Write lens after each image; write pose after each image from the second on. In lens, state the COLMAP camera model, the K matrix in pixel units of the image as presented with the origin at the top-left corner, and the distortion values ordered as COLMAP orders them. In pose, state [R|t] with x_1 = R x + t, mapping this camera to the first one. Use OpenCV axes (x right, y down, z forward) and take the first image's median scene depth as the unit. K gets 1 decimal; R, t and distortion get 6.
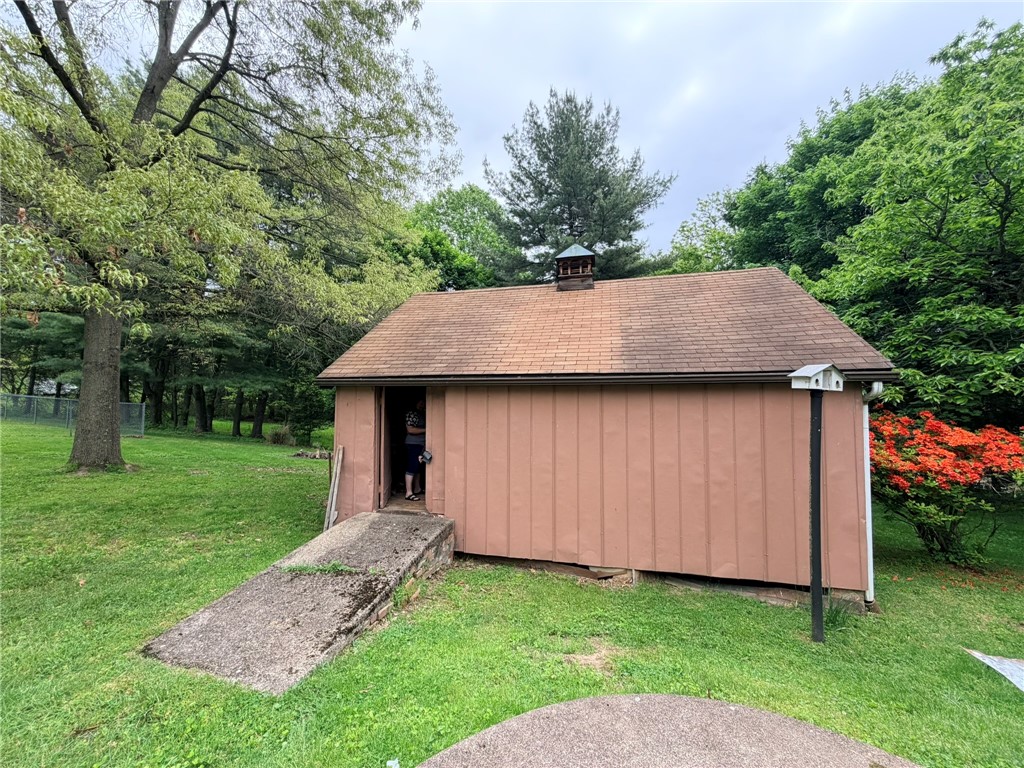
lens RADIAL K [[403.6, 0, 512.0], [0, 403.6, 384.0], [0, 0, 1]] dist [-0.000991, -0.000231]
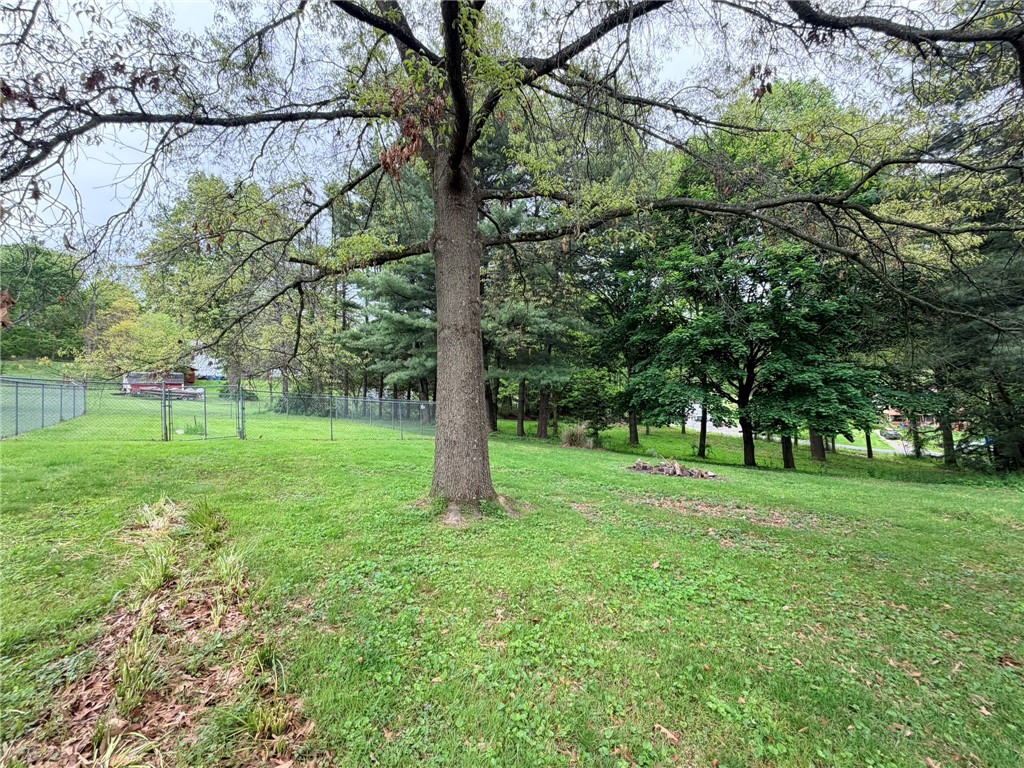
lens RADIAL K [[403.6, 0, 512.0], [0, 403.6, 384.0], [0, 0, 1]] dist [-0.000991, -0.000231]
pose [[0.867893, -0.059809, -0.493138, -0.618608], [0.065386, 0.997842, -0.005946, 0.036869], [0.492429, -0.027084, 0.869931, 0.483263]]
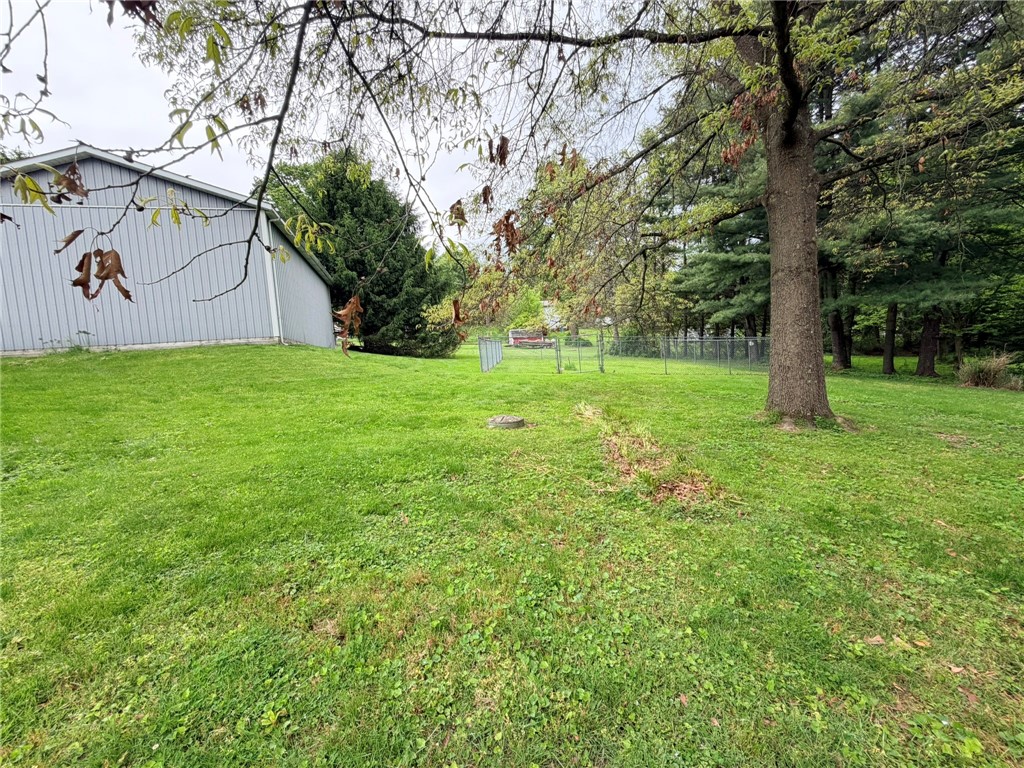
lens RADIAL K [[403.6, 0, 512.0], [0, 403.6, 384.0], [0, 0, 1]] dist [-0.000991, -0.000231]
pose [[0.301983, 0.022962, -0.953037, -0.473788], [0.123005, 0.990415, 0.062839, 0.037300], [0.945344, -0.136204, 0.296264, 0.299450]]
